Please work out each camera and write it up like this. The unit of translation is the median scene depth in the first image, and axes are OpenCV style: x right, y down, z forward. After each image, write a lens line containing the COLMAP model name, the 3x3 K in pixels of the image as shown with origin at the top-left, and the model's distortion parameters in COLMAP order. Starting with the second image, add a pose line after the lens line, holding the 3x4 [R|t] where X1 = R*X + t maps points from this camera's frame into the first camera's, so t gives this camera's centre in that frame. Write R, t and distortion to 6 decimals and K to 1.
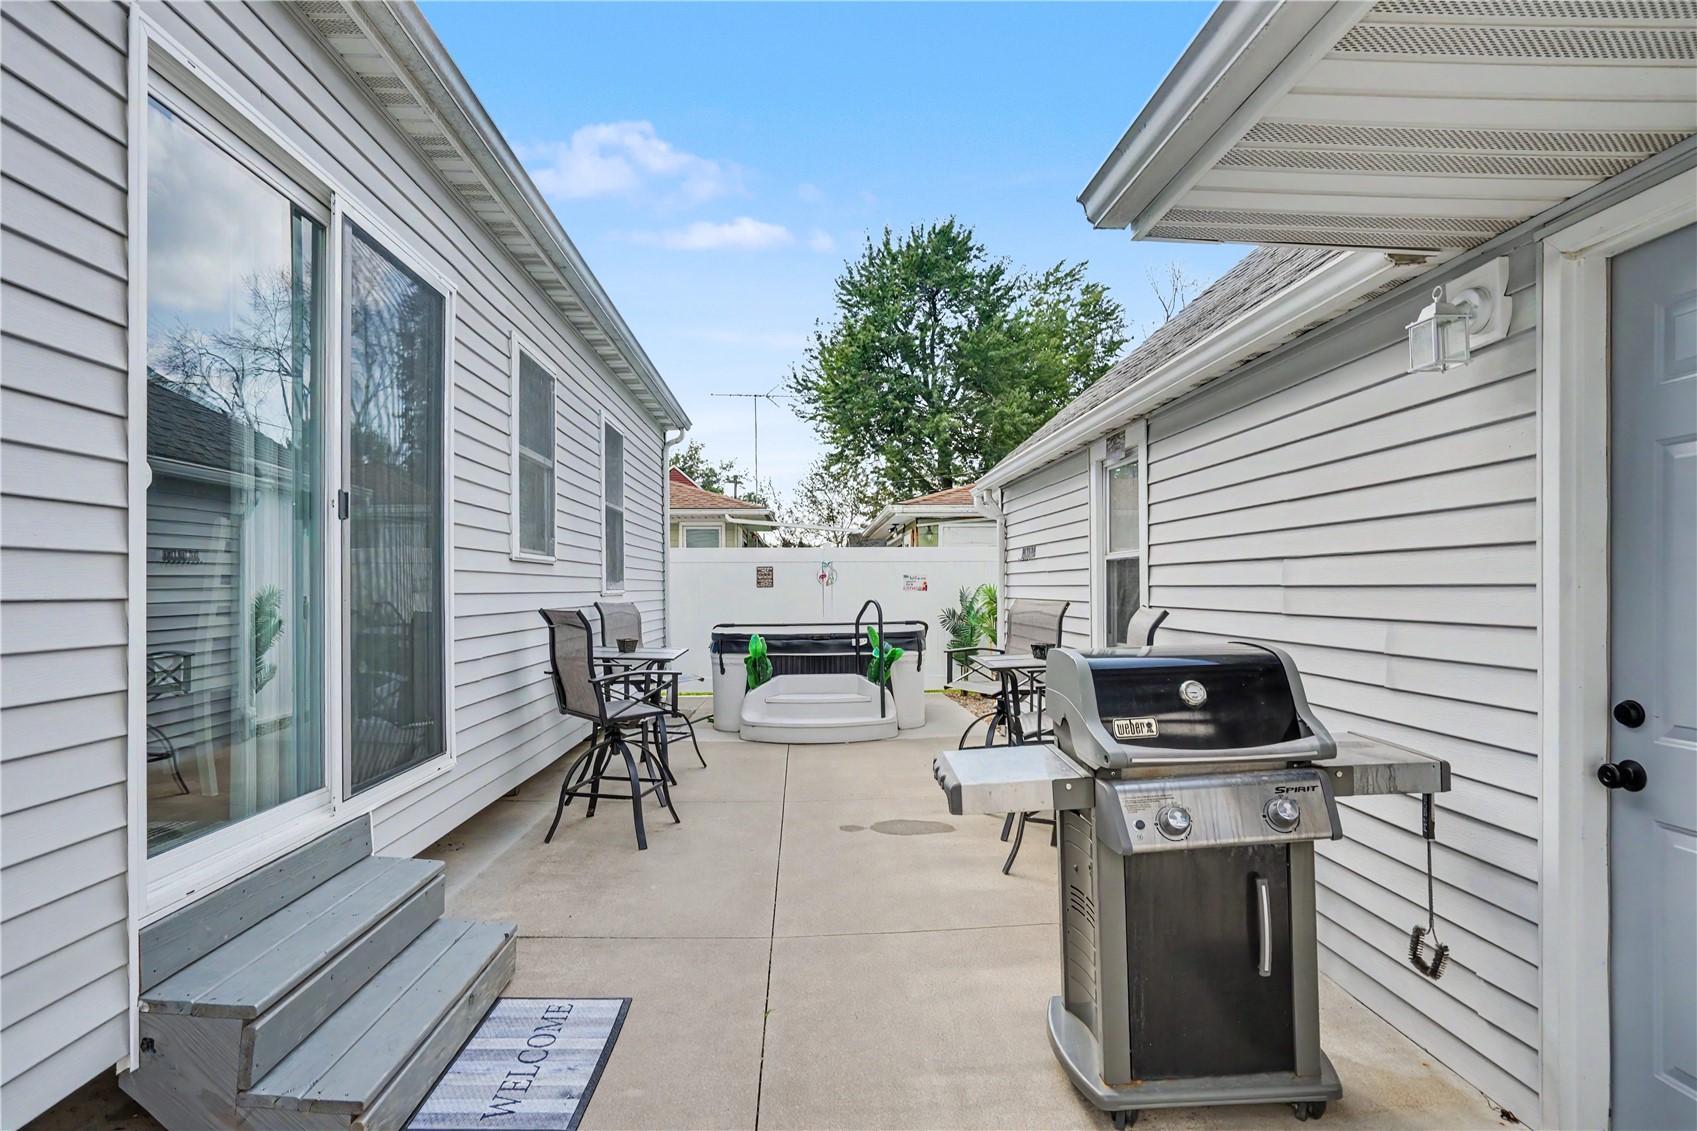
lens RADIAL K [[902.4, 0, 847.8], [0, 902.4, 588.0], [0, 0, 1]] dist [-0.057316, 0.043682]
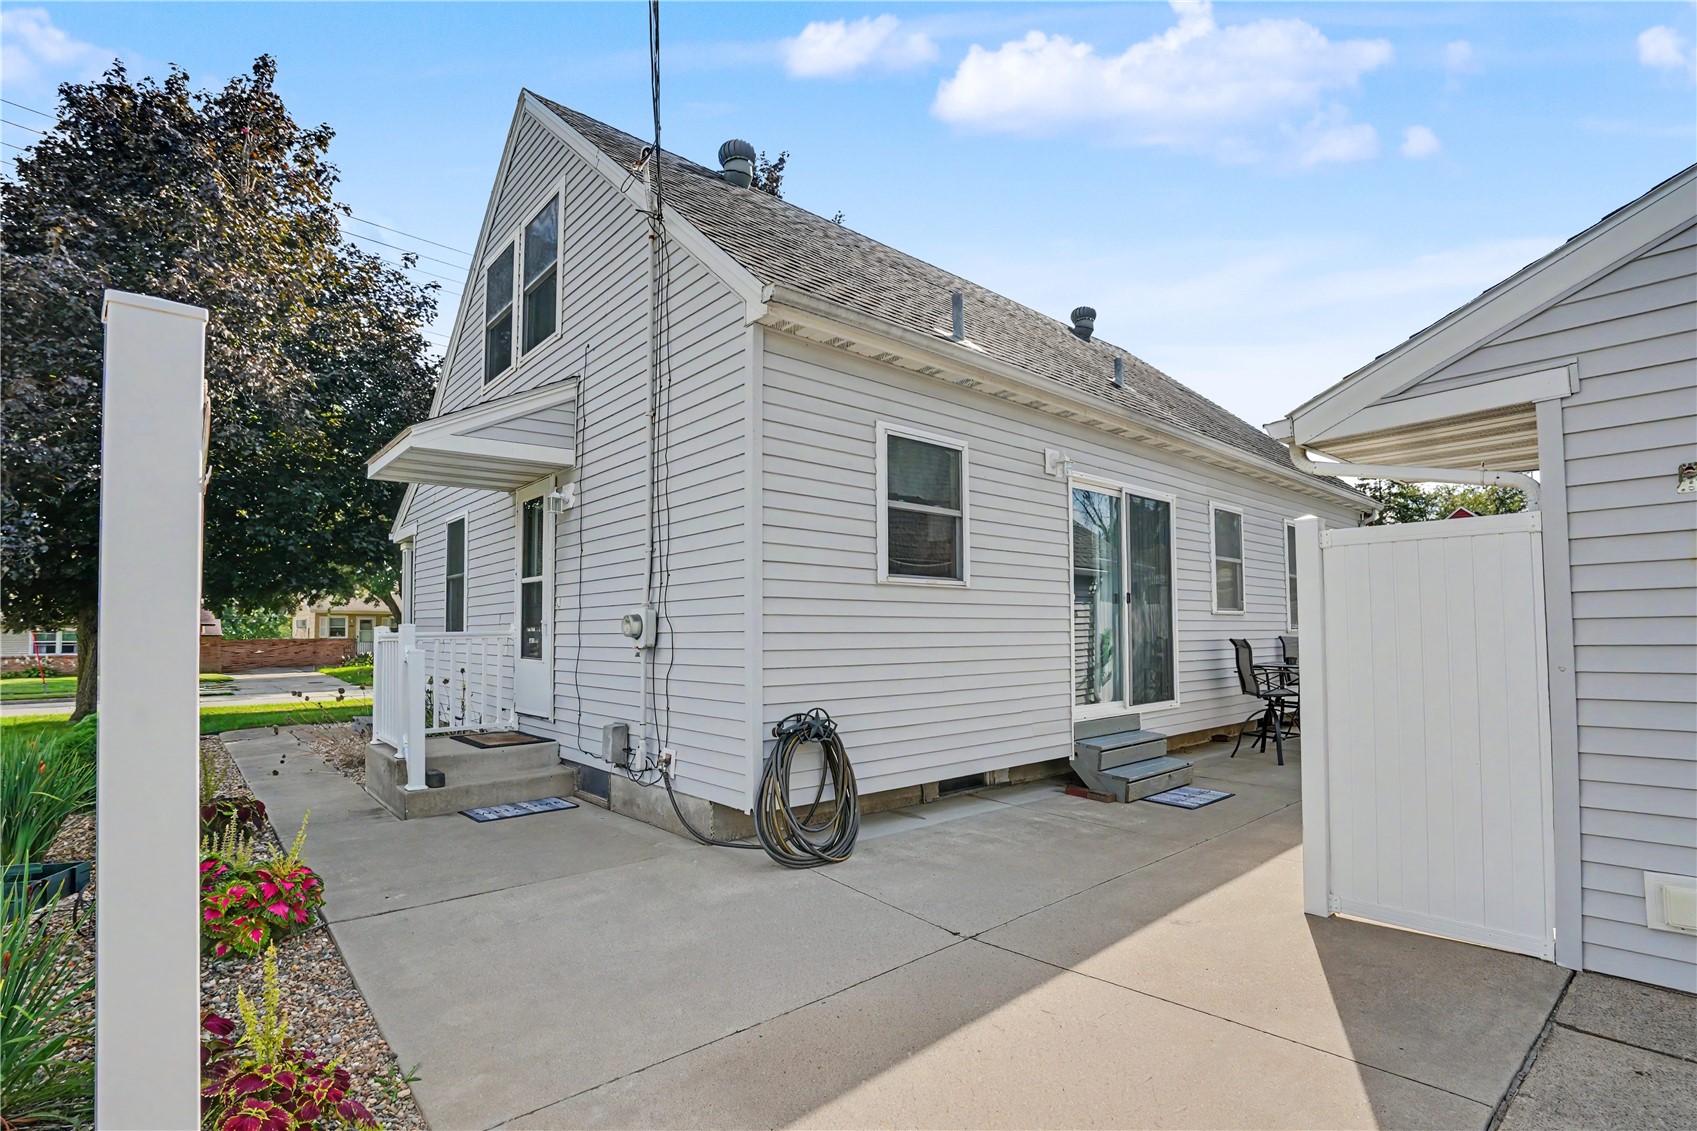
lens RADIAL K [[804.7, 0, 838.2], [0, 804.7, 594.8], [0, 0, 1]] dist [-0.028088, 0.000846]
pose [[0.617830, -0.030565, -0.785718, 0.415624], [-0.001251, 0.999205, -0.039853, -0.001958], [0.786311, 0.025605, 0.617300, -0.620743]]
